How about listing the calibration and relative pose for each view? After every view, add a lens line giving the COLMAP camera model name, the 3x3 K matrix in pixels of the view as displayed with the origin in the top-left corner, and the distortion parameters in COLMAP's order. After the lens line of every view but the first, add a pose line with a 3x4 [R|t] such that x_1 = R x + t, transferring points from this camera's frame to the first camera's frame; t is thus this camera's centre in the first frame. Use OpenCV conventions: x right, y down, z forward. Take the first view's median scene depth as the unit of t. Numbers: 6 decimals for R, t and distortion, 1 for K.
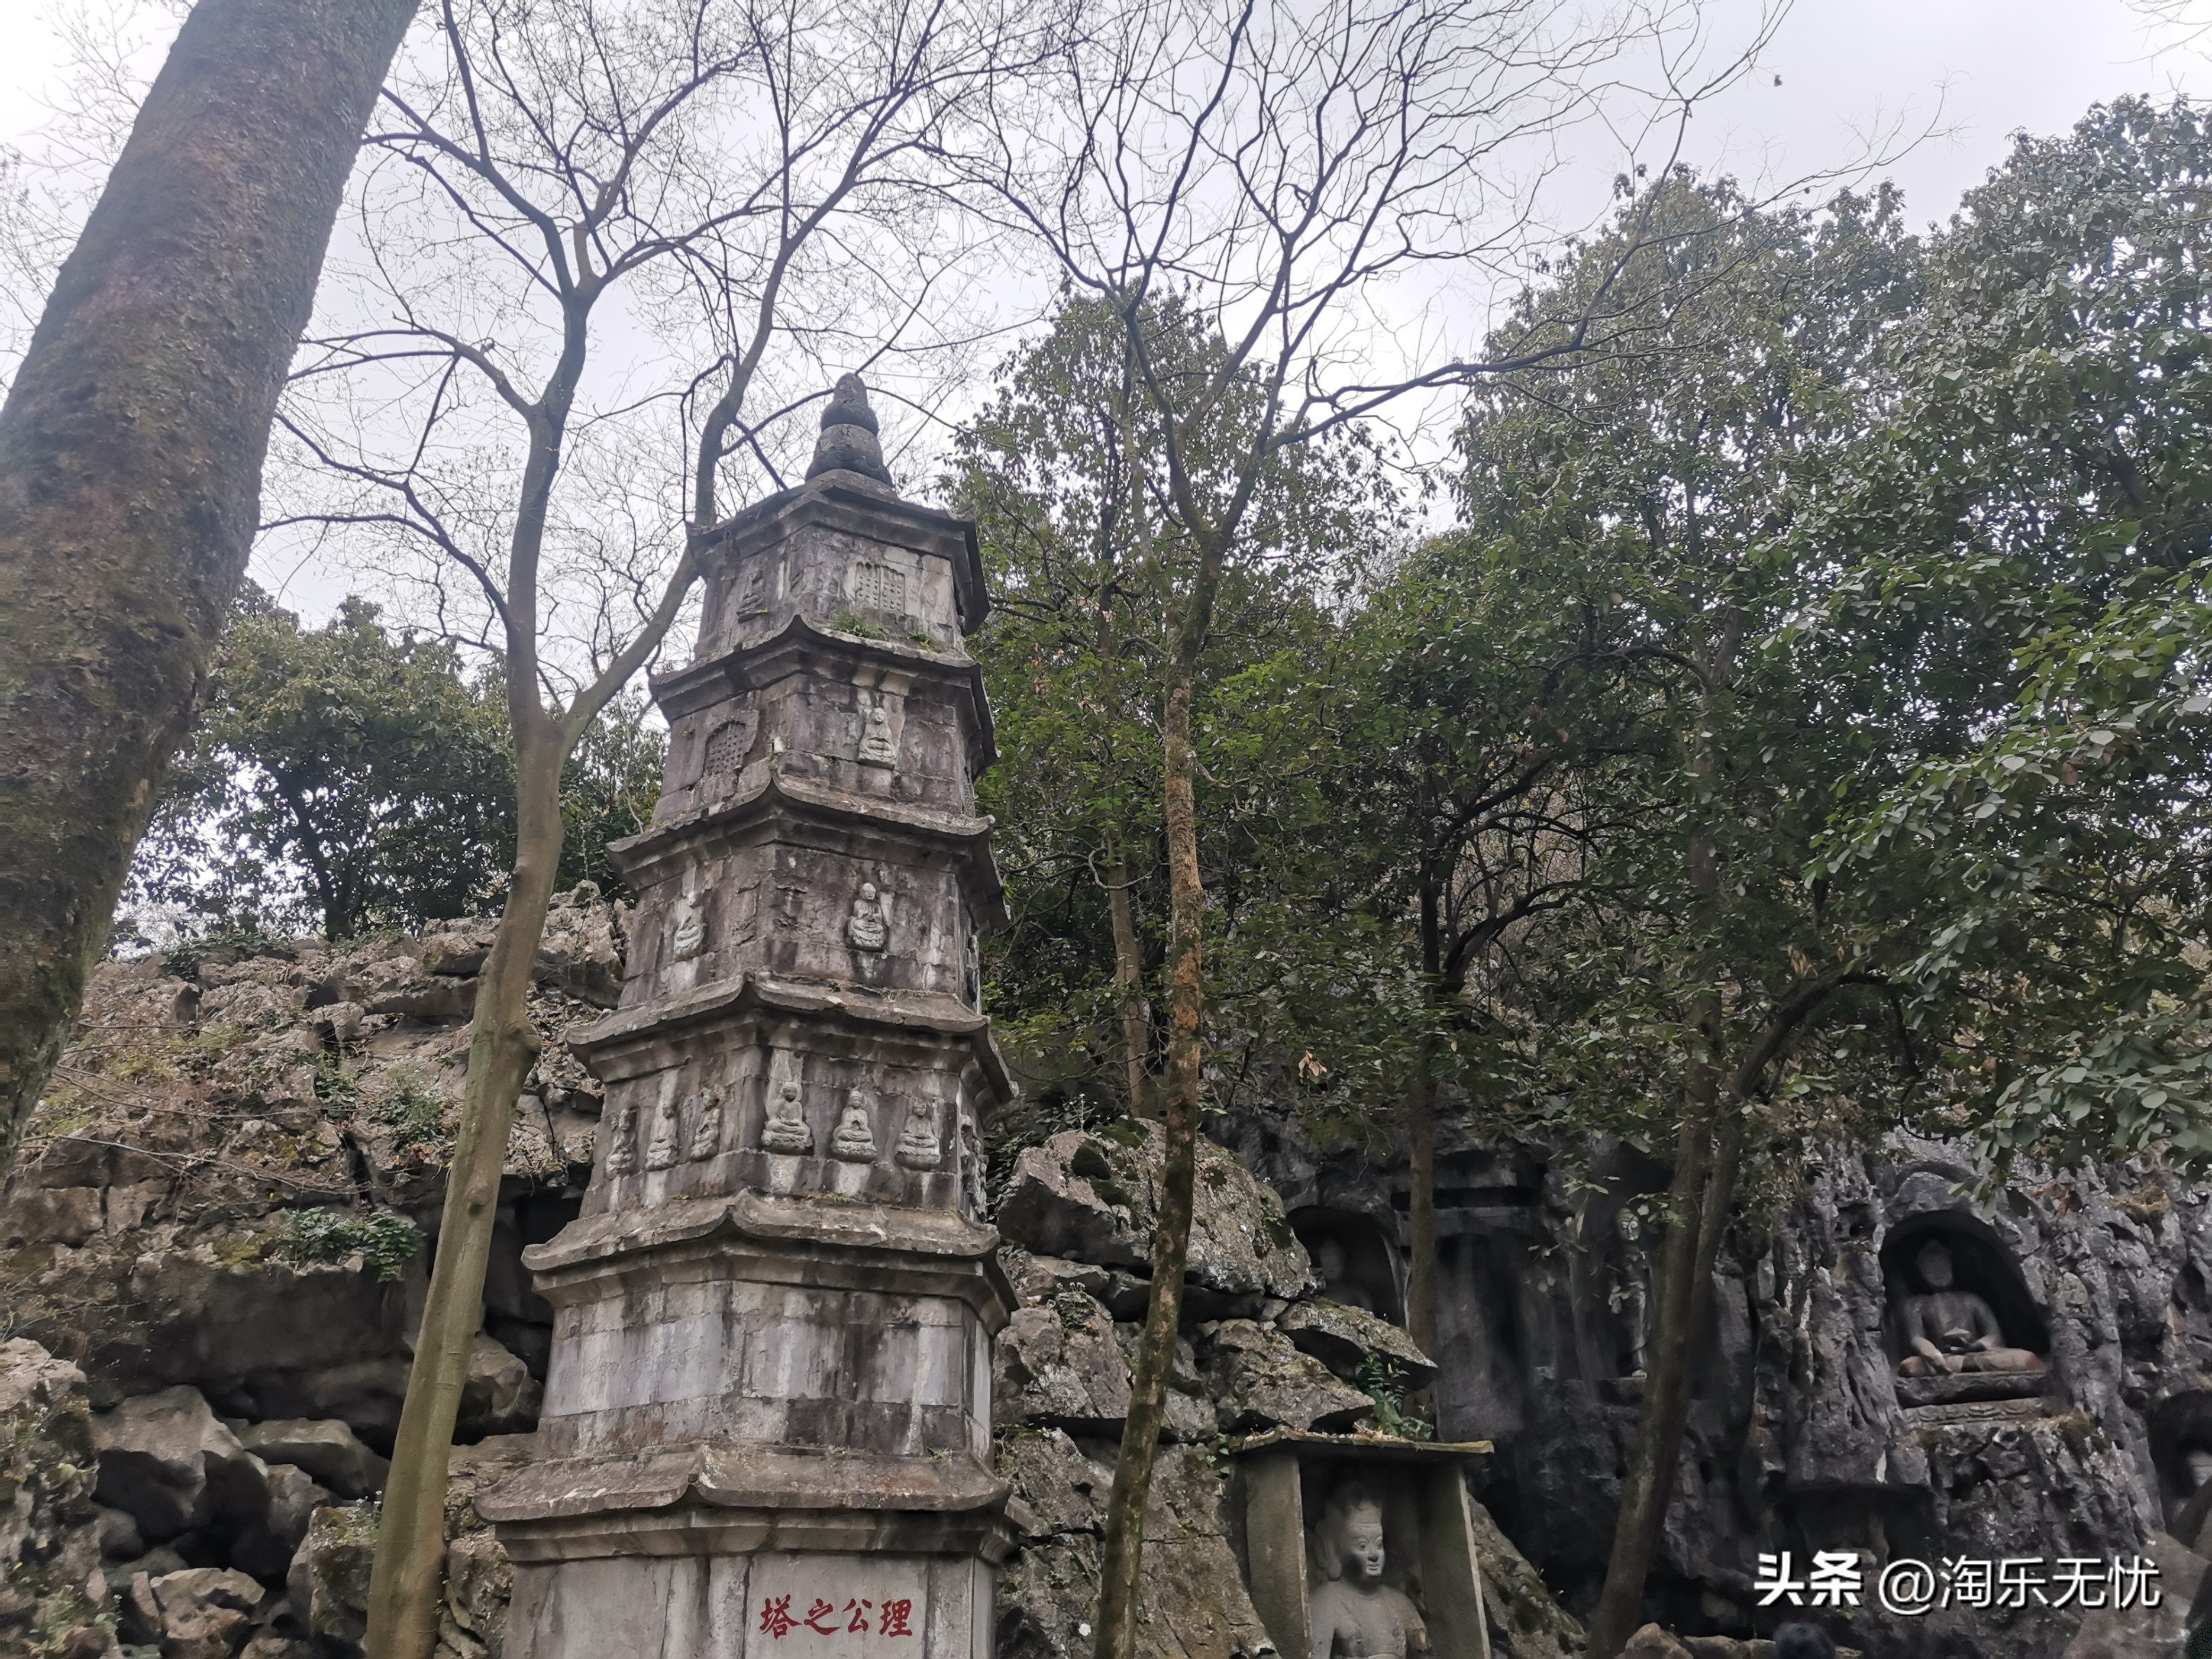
lens RADIAL K [[1634.8, 0, 1106.0], [0, 1634.8, 829.5], [0, 0, 1]] dist [0.024230, -0.038188]
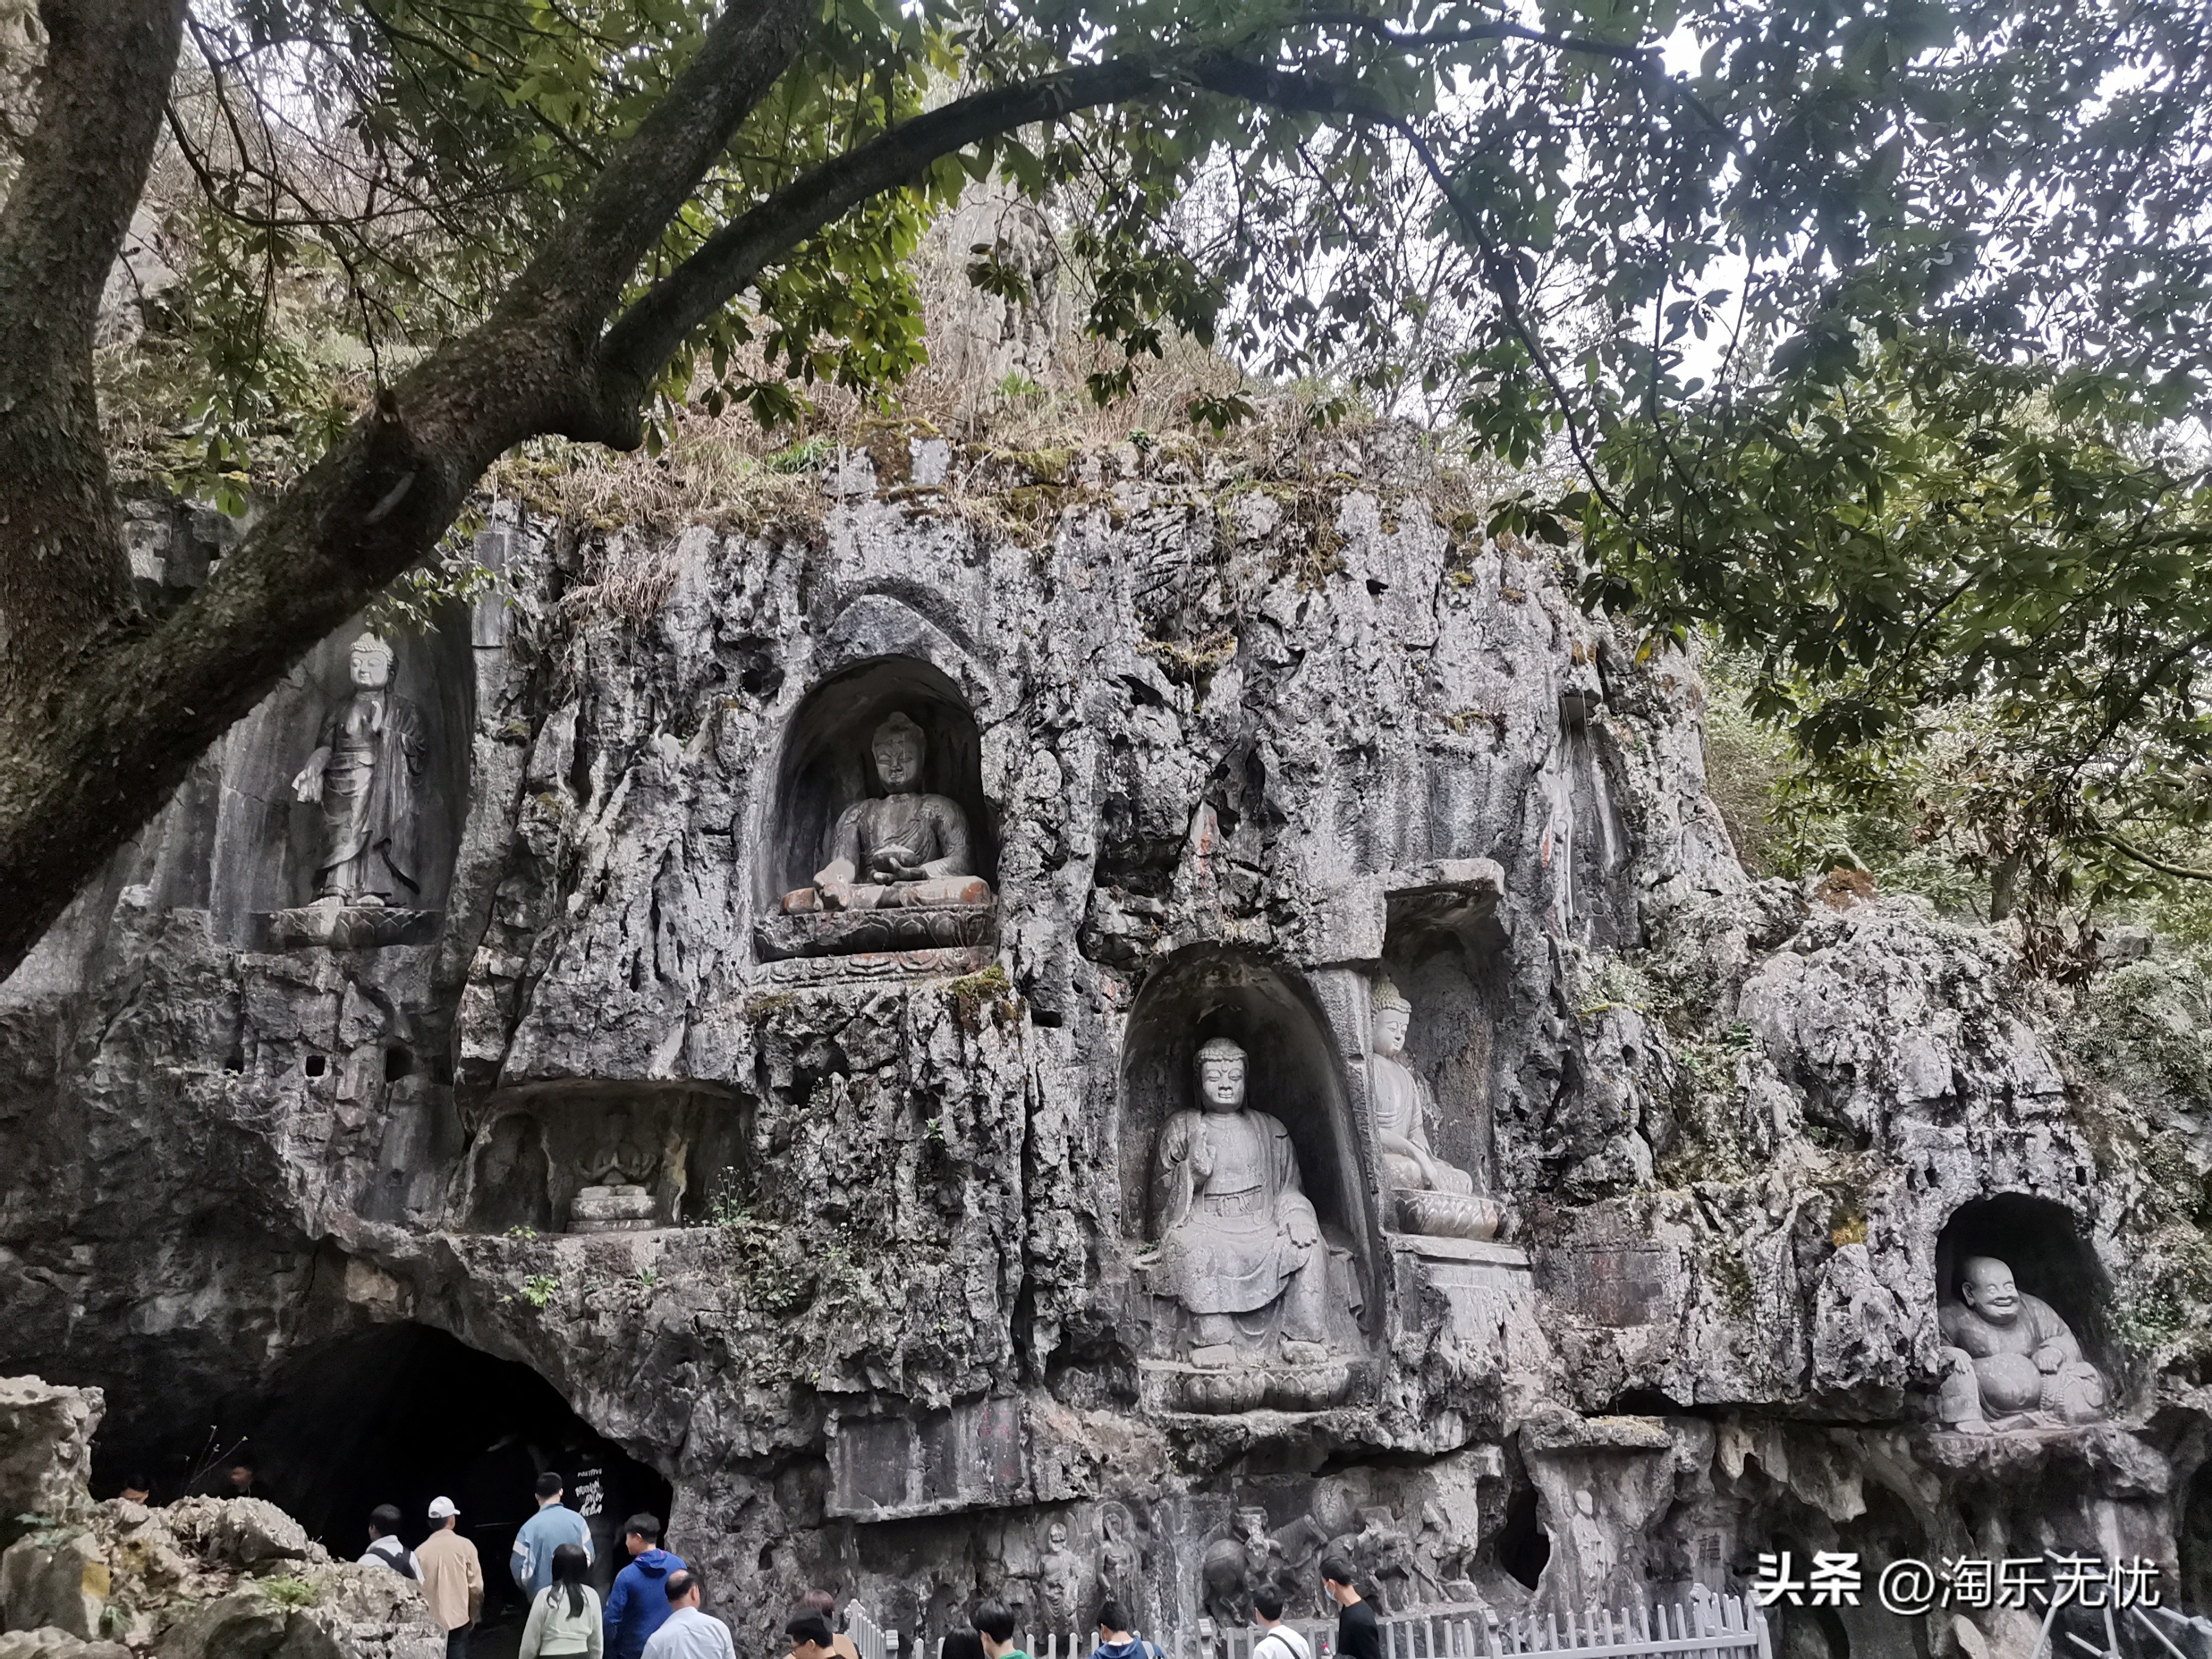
lens RADIAL K [[1634.8, 0, 1106.0], [0, 1634.8, 829.5], [0, 0, 1]] dist [0.024230, -0.038188]
pose [[0.976340, 0.040277, 0.212459, 0.485716], [-0.079336, 0.980706, 0.178666, 0.191003], [-0.201164, -0.191294, 0.960697, 0.417854]]
